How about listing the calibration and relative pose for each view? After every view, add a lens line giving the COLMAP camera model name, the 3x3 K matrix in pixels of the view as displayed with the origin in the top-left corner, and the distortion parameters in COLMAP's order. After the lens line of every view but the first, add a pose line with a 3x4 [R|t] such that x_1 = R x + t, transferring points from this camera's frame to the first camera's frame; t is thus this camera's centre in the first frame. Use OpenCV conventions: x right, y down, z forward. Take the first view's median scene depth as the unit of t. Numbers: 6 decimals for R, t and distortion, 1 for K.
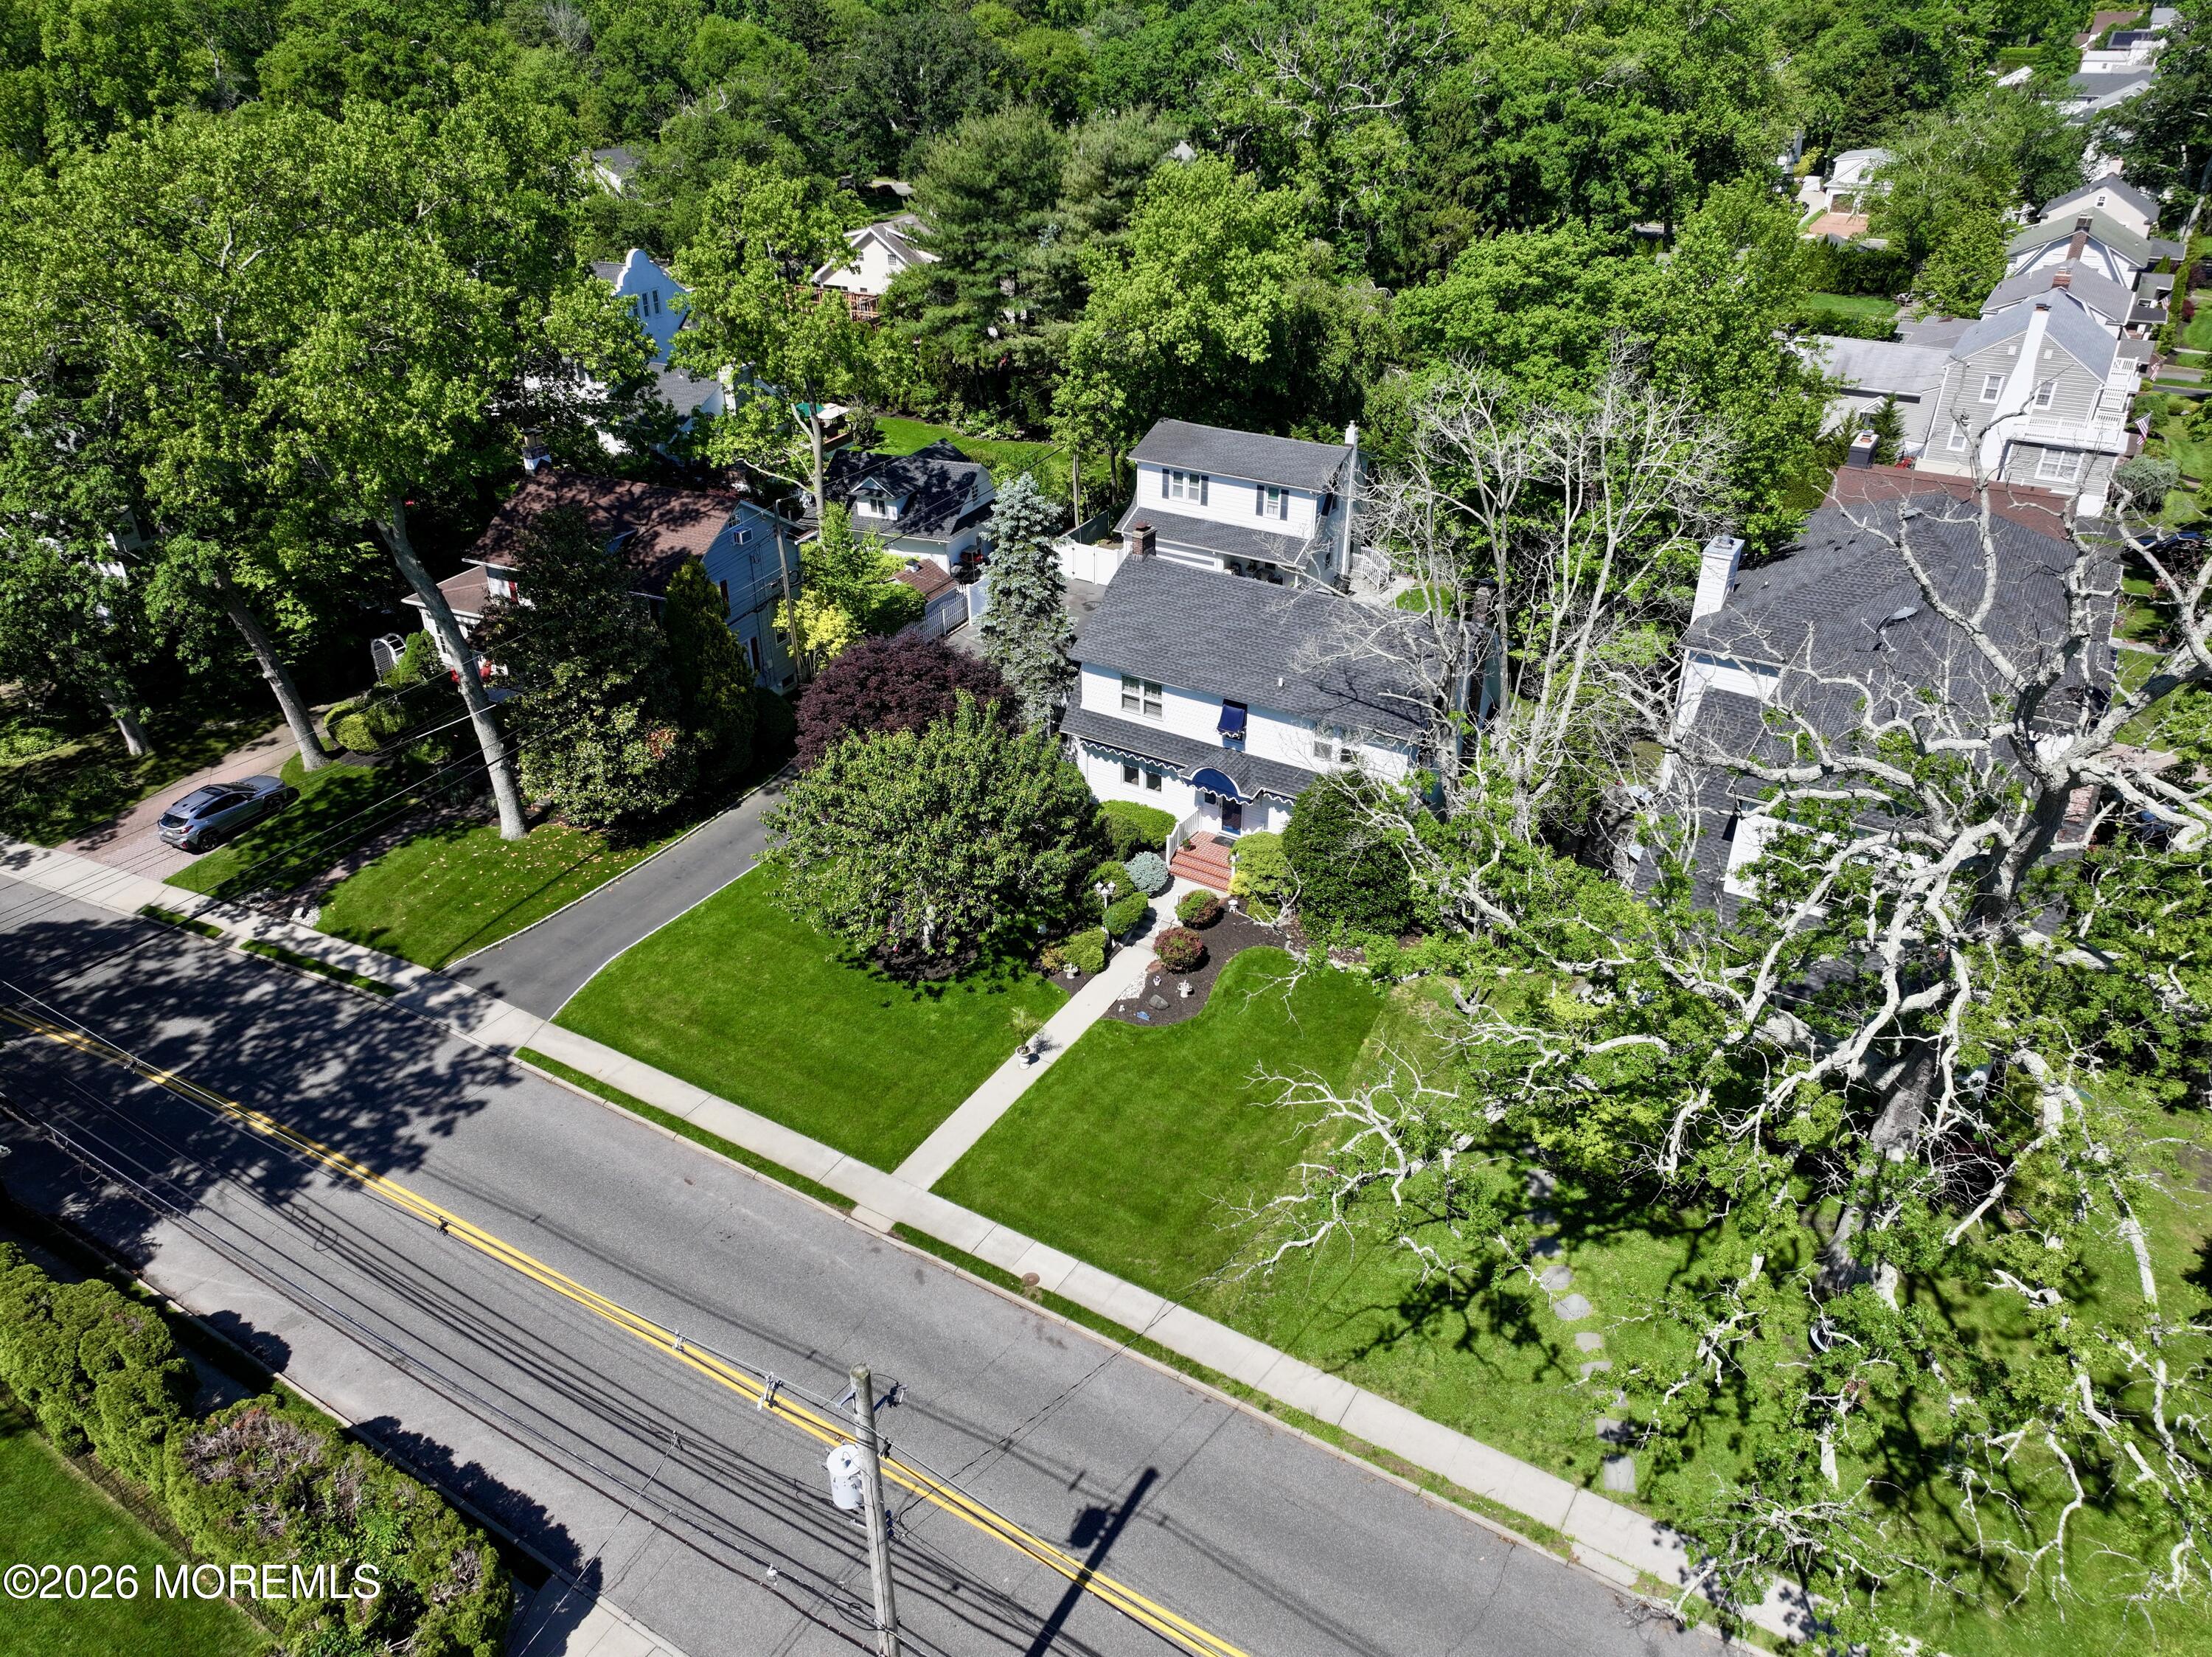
lens RADIAL K [[1568.5, 0, 1113.6], [0, 1568.5, 820.8], [0, 0, 1]] dist [0.006077, 0.009741]
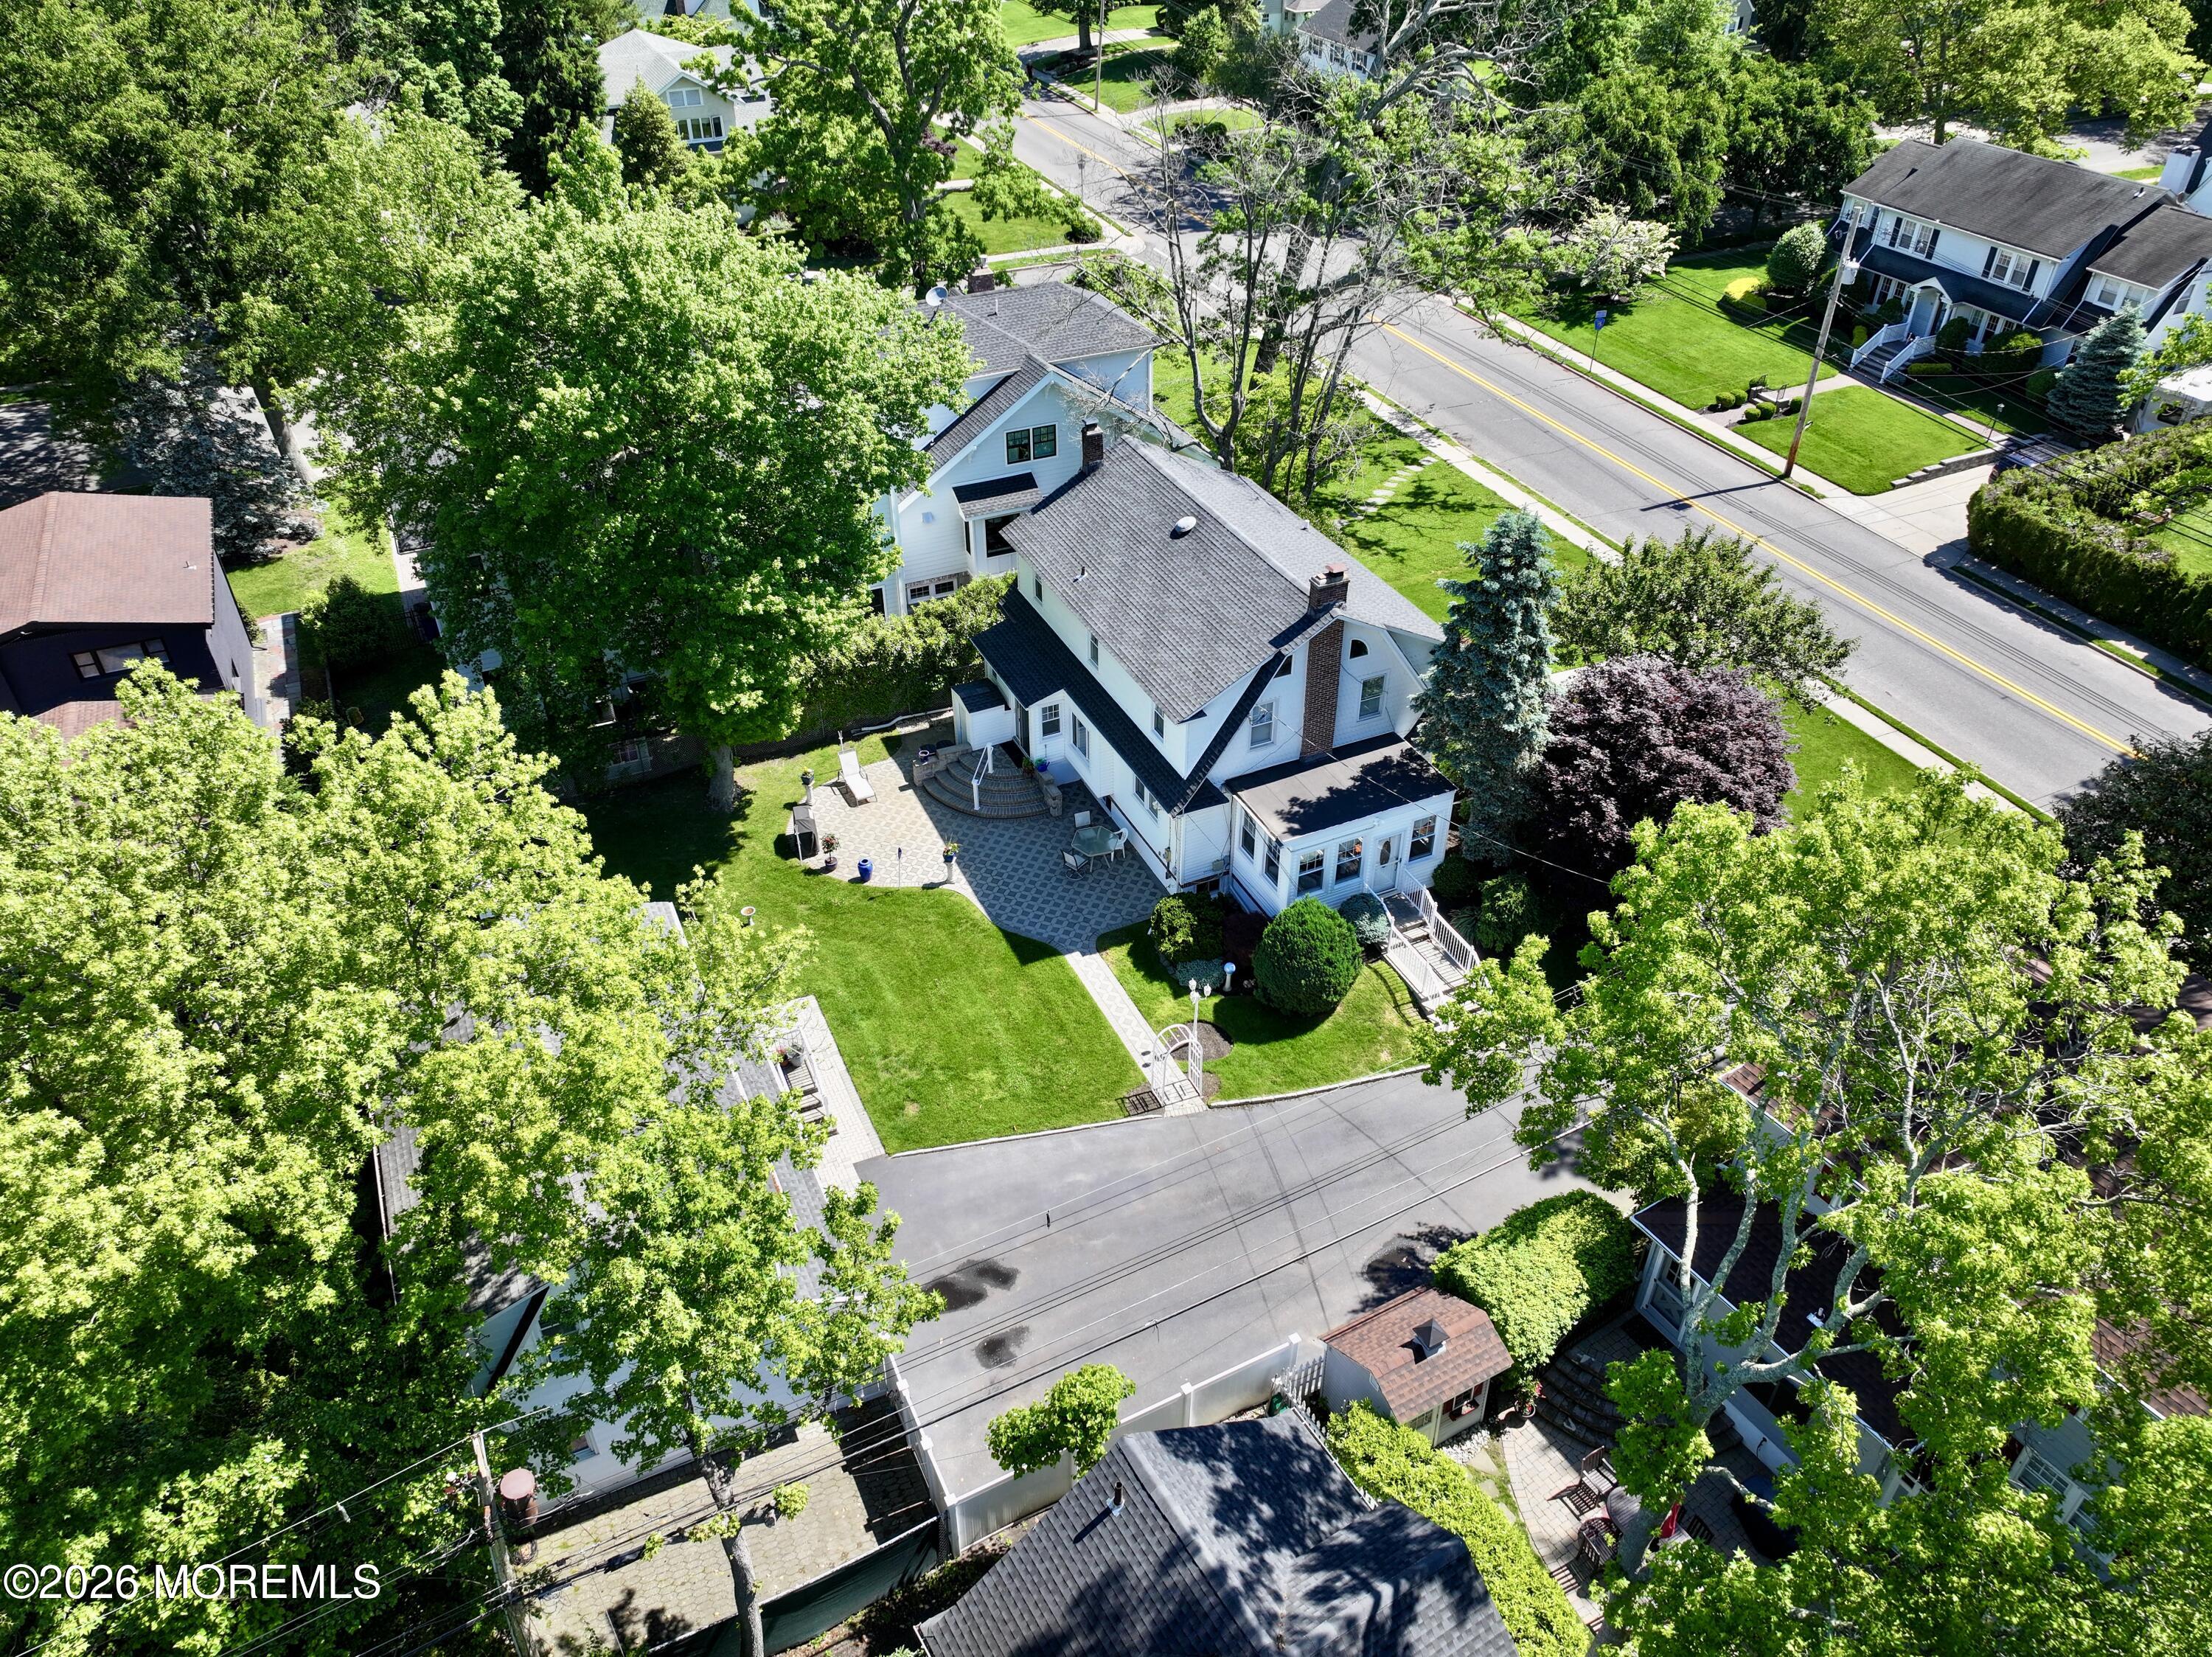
lens RADIAL K [[1568.5, 0, 1113.6], [0, 1568.5, 820.8], [0, 0, 1]] dist [0.006077, 0.009741]
pose [[-0.839371, -0.327101, 0.434120, -0.271517], [0.259592, 0.460465, 0.848872, -0.853350], [-0.477564, 0.825213, -0.301589, 1.480771]]
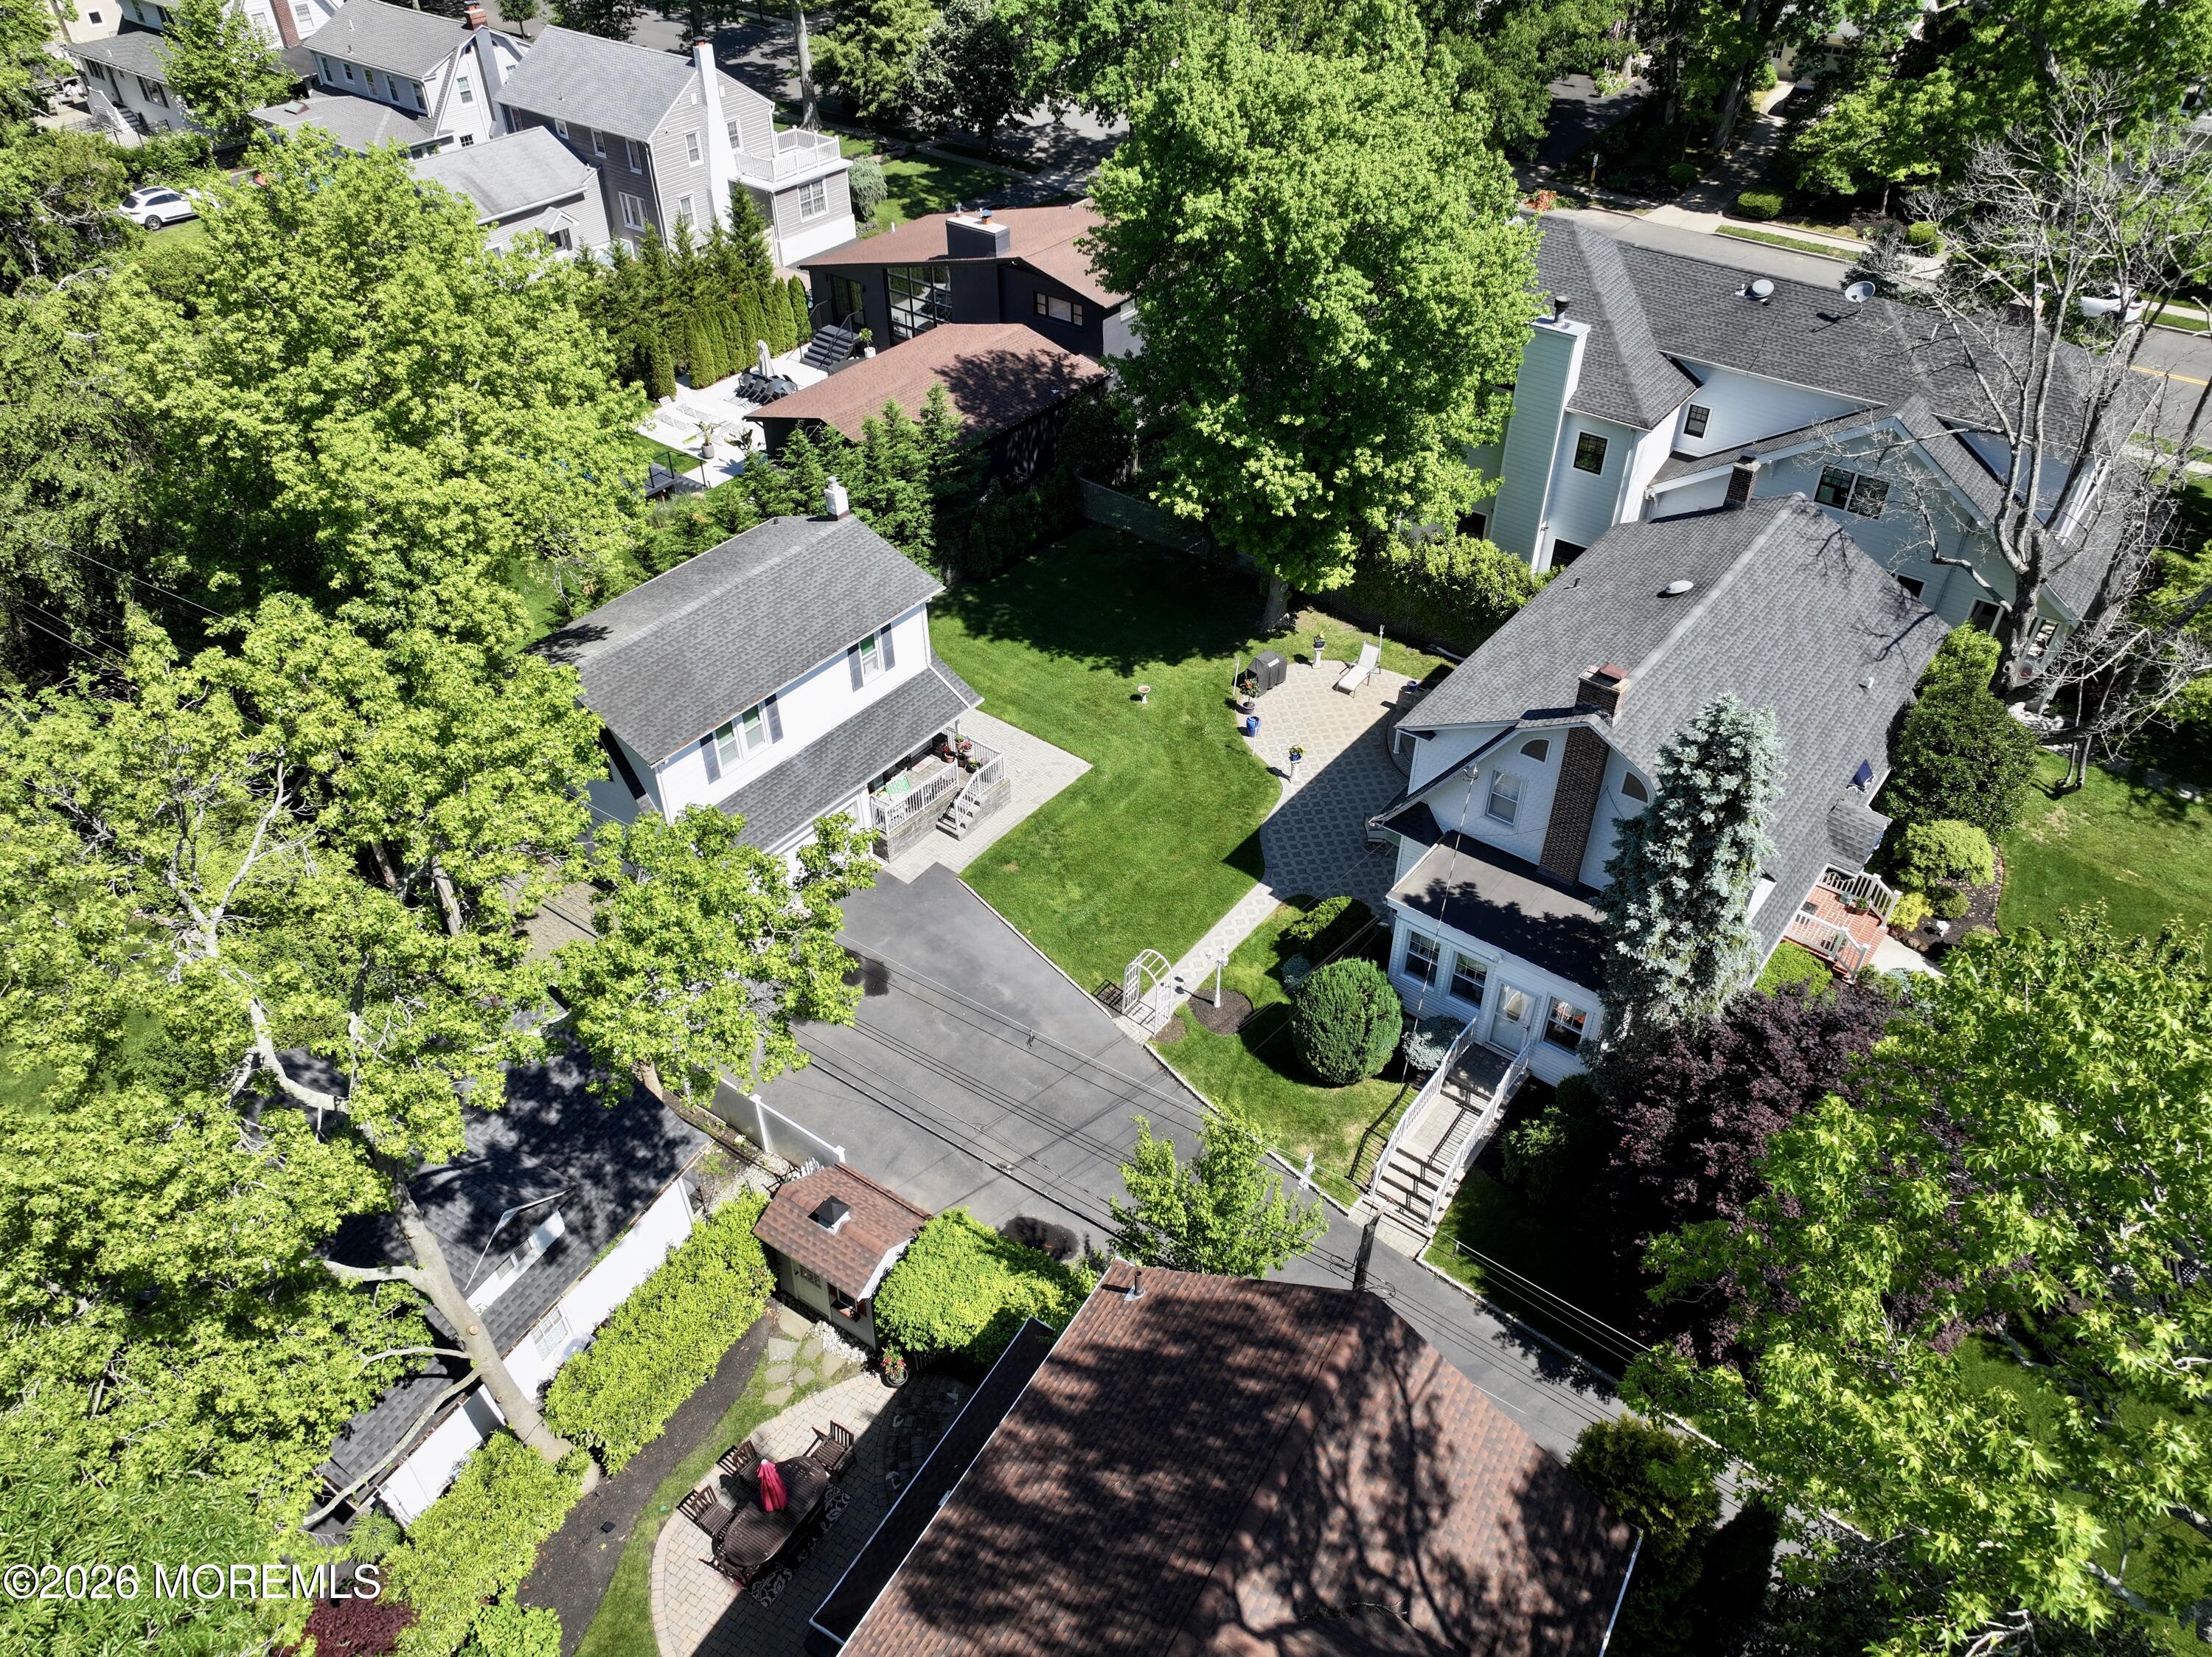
lens RADIAL K [[1568.5, 0, 1113.6], [0, 1568.5, 820.8], [0, 0, 1]] dist [0.006077, 0.009741]
pose [[0.100251, -0.635463, 0.765596, -0.537249], [0.488327, 0.701845, 0.518604, -0.599159], [-0.866883, 0.321871, 0.380674, 1.029777]]
